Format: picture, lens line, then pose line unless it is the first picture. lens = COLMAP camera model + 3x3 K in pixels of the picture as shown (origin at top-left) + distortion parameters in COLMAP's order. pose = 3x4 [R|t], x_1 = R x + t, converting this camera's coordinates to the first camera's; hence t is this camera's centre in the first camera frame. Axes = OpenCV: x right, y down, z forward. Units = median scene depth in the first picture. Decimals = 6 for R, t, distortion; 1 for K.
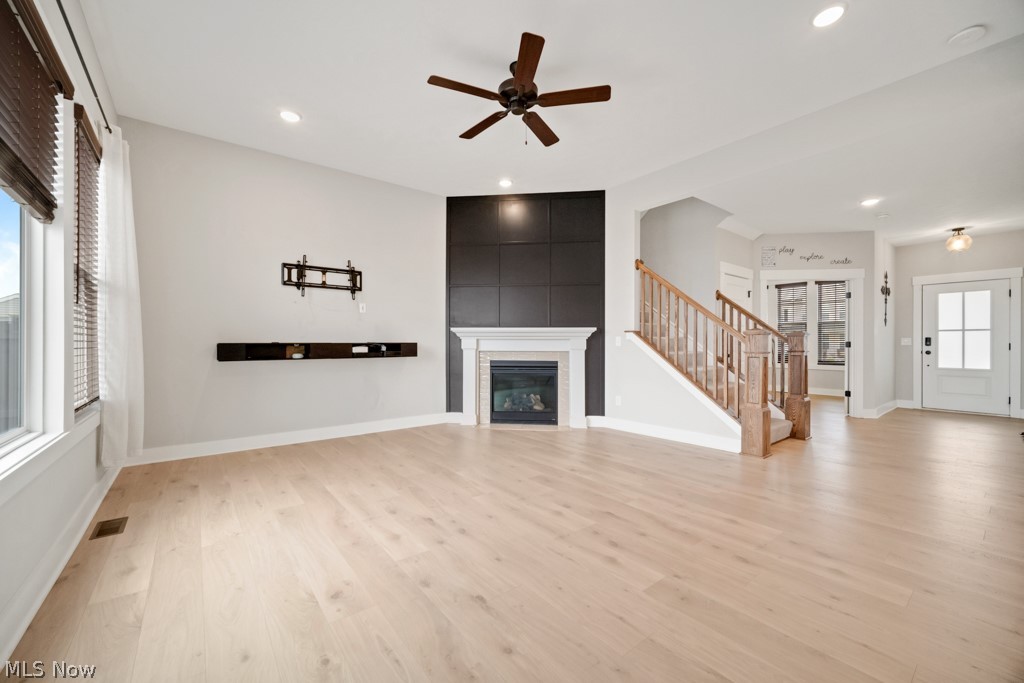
lens RADIAL K [[402.9, 0, 510.8], [0, 402.9, 339.5], [0, 0, 1]] dist [0.000596, 0.000227]
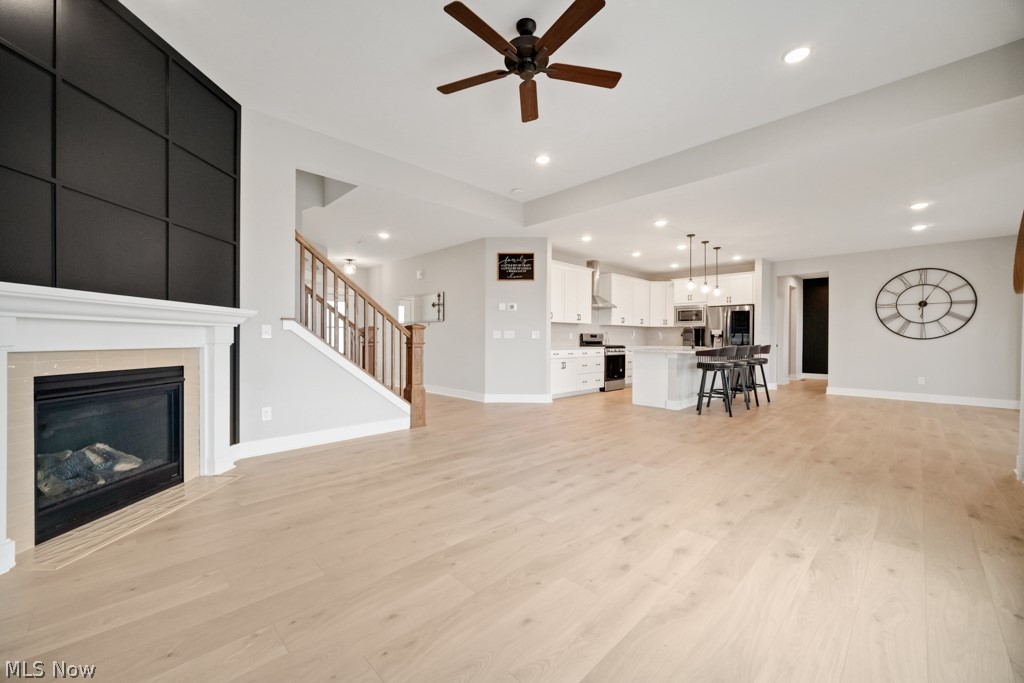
lens RADIAL K [[402.9, 0, 509.3], [0, 402.9, 344.6], [0, 0, 1]] dist [0.000596, 0.000227]
pose [[-0.107155, -0.017086, 0.994096, -0.882094], [-0.015781, 0.999756, 0.015482, 0.017801], [-0.994117, -0.014028, -0.107398, 1.157072]]
